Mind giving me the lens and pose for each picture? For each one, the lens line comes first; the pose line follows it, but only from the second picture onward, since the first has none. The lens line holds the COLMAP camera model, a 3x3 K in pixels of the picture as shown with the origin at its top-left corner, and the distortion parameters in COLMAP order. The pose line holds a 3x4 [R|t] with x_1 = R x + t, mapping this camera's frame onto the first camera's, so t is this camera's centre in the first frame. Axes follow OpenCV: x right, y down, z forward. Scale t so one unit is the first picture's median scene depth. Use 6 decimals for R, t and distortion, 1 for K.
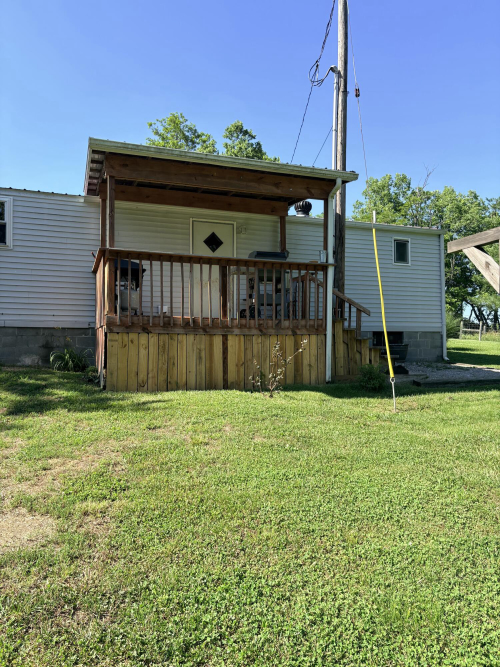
lens RADIAL K [[498.4, 0, 250.0], [0, 498.4, 333.5], [0, 0, 1]] dist [0.006781, -0.002006]
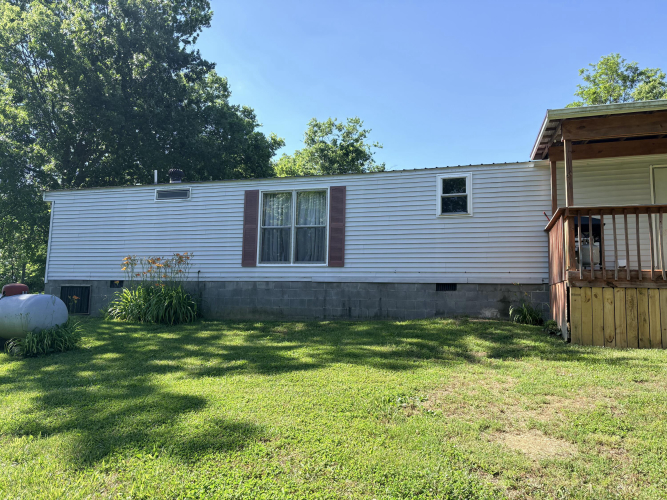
lens RADIAL K [[498.4, 0, 333.5], [0, 498.4, 250.0], [0, 0, 1]] dist [0.006781, -0.002006]
pose [[0.795553, -0.052365, -0.603616, -0.043898], [0.001604, 0.996437, -0.084330, 0.007479], [0.605882, 0.066121, 0.792802, -0.127323]]
